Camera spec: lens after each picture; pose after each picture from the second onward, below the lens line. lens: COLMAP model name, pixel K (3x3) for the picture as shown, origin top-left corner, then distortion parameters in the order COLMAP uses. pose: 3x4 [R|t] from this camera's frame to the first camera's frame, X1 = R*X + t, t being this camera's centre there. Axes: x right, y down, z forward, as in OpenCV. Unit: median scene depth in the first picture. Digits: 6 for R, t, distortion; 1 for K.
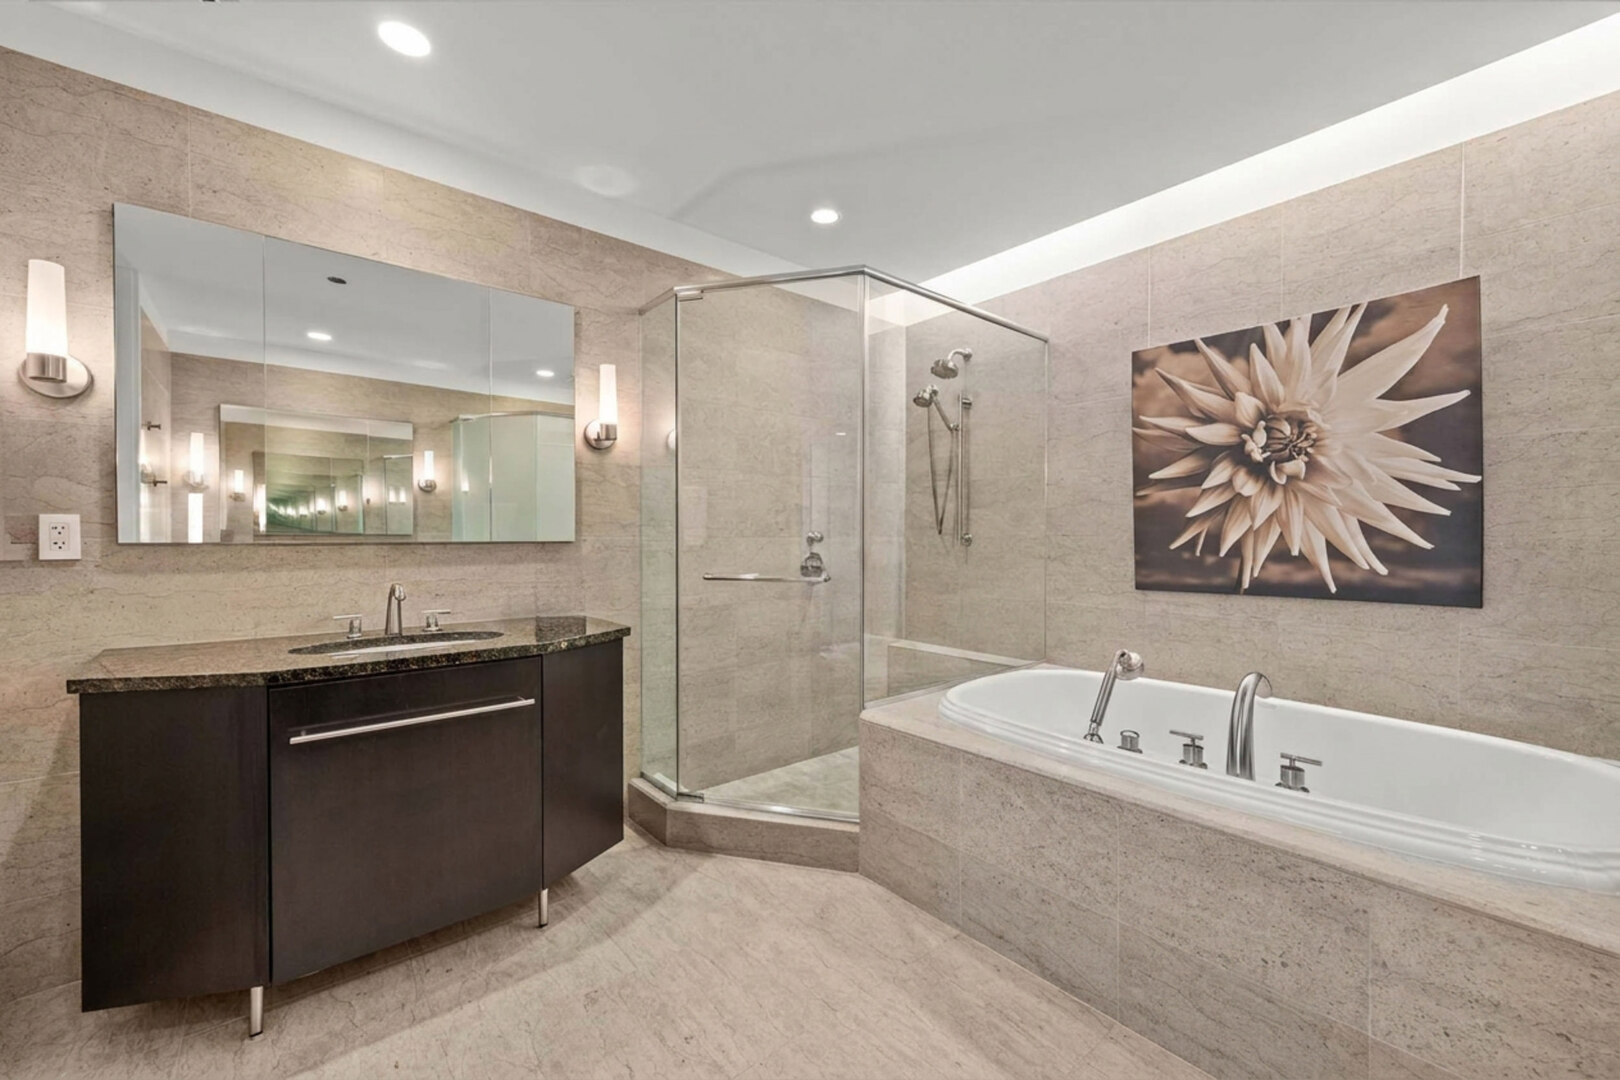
lens RADIAL K [[634.5, 0, 810.7], [0, 634.5, 541.8], [0, 0, 1]] dist [-0.000099, -0.000585]
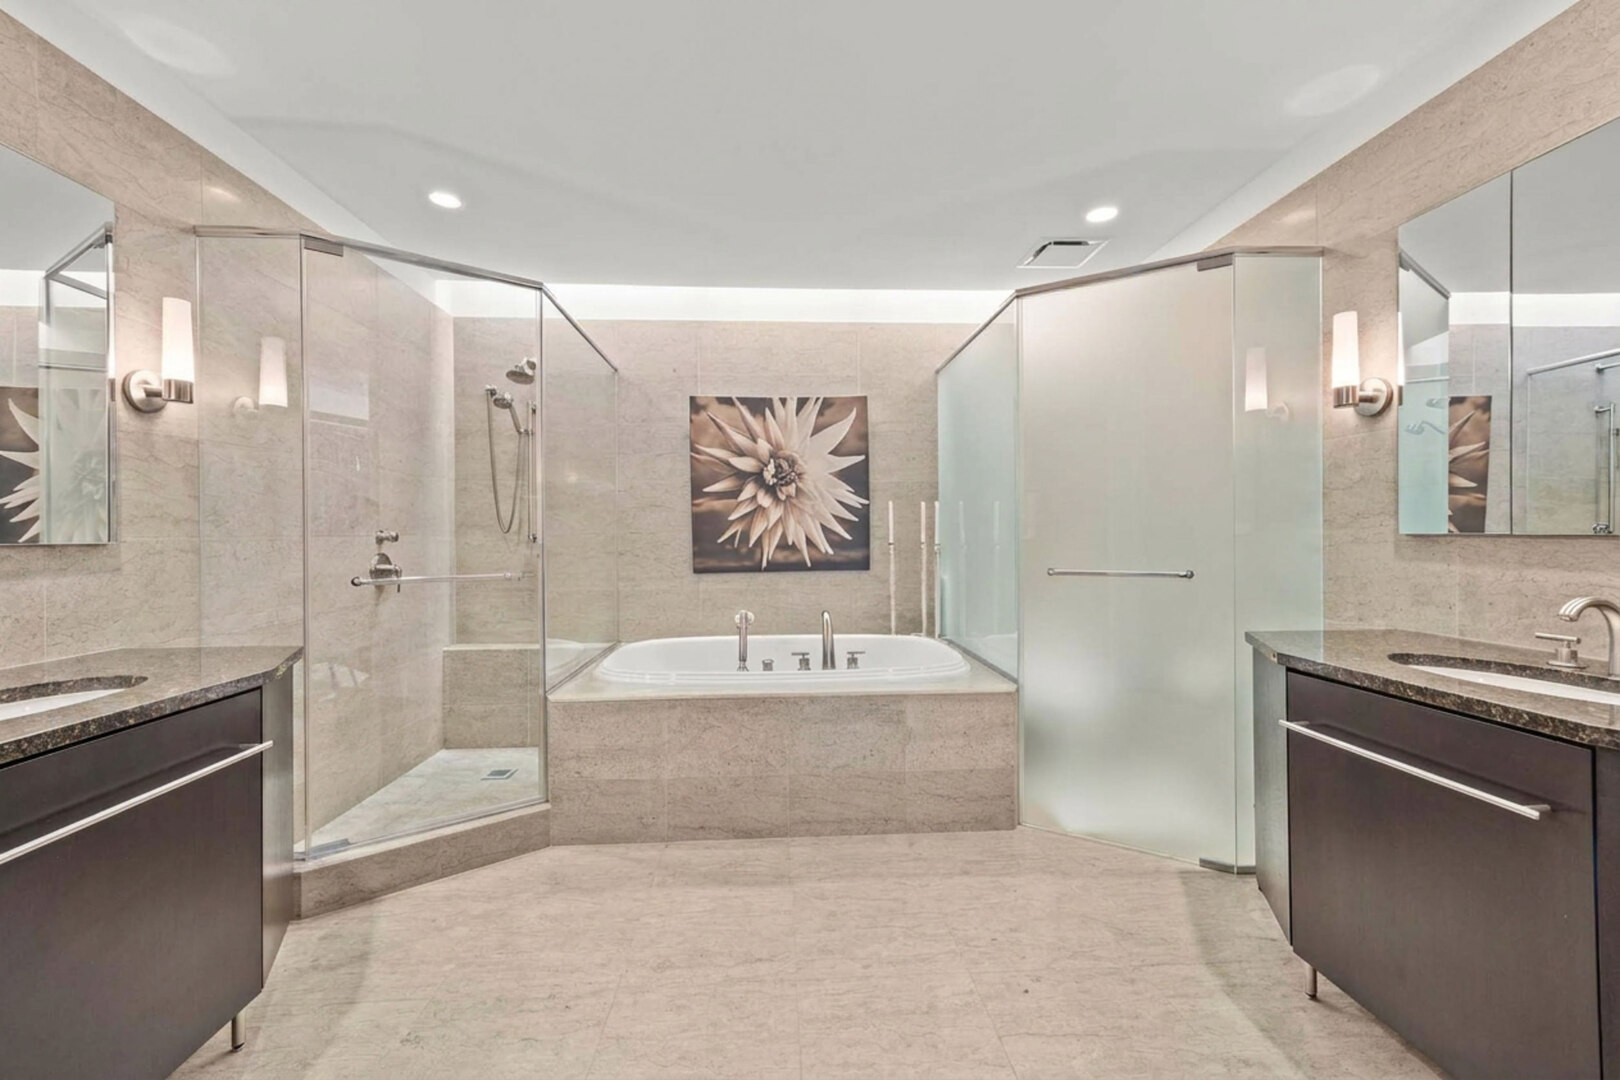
lens RADIAL K [[634.5, 0, 809.5], [0, 634.5, 534.7], [0, 0, 1]] dist [-0.000099, -0.000585]
pose [[0.604755, -0.004948, 0.796396, -0.470310], [0.013442, 0.999902, -0.003995, 0.002820], [-0.796298, 0.013121, 0.604762, -0.009110]]
